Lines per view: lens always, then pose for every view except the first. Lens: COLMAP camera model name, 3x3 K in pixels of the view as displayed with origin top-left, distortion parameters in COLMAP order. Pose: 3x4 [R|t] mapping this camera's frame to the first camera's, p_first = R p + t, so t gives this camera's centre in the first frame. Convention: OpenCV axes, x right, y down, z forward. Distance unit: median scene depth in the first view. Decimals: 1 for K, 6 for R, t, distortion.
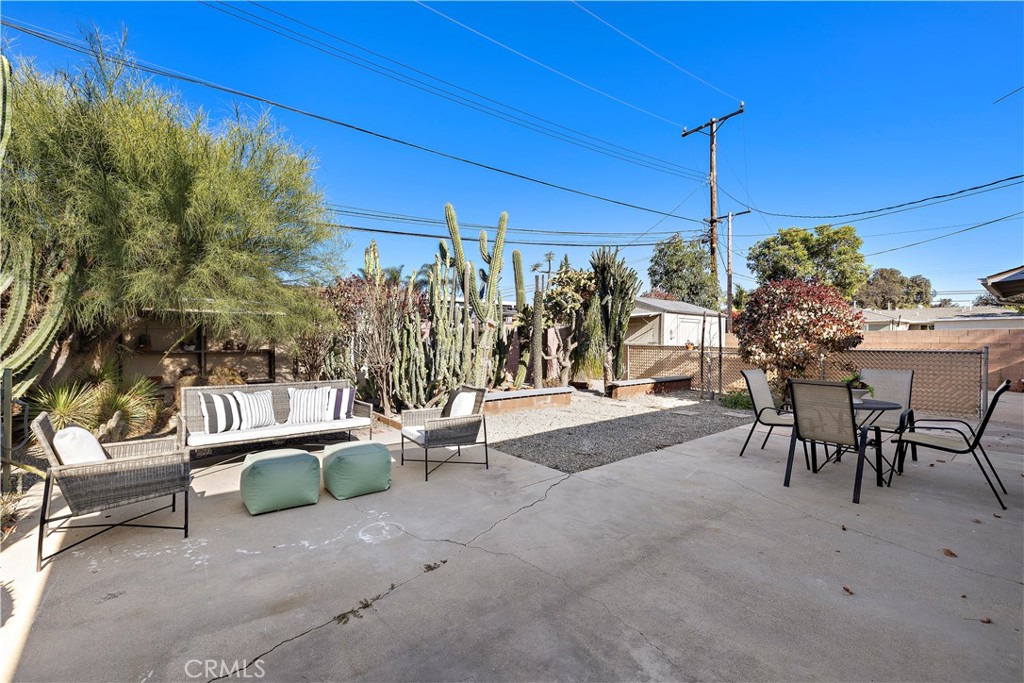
lens RADIAL K [[427.6, 0, 509.7], [0, 427.6, 340.3], [0, 0, 1]] dist [-0.000297, -0.000067]
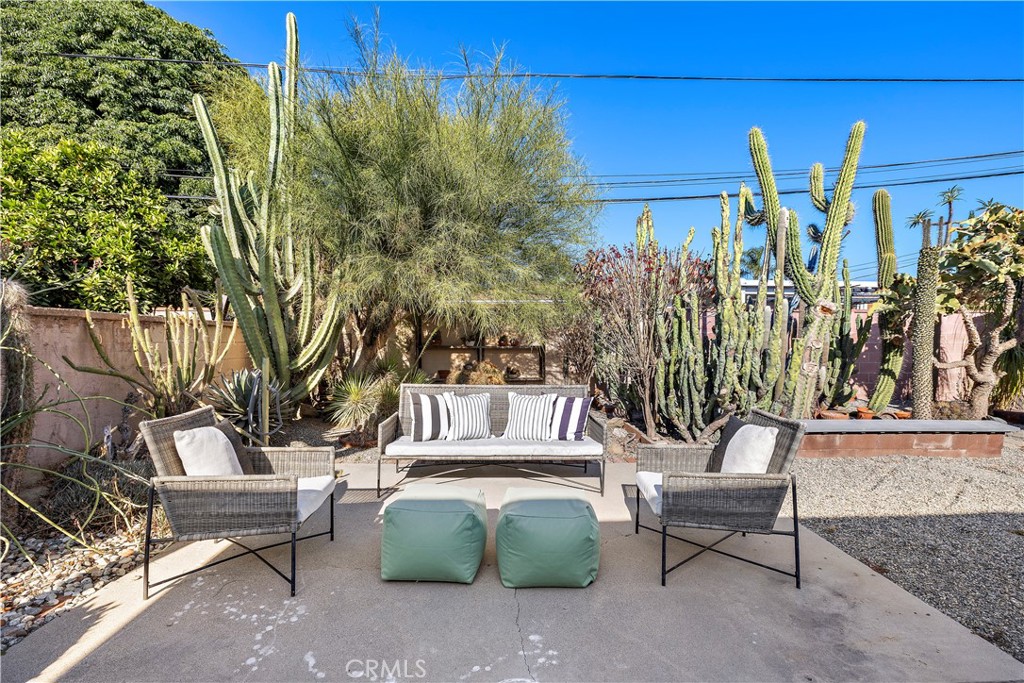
lens RADIAL K [[468.1, 0, 509.6], [0, 468.1, 357.7], [0, 0, 1]] dist [-0.006649, 0.000309]
pose [[0.797793, 0.026014, -0.602370, -0.000786], [-0.002562, 0.999206, 0.039759, 0.008523], [0.602926, -0.030176, 0.797226, 0.186165]]
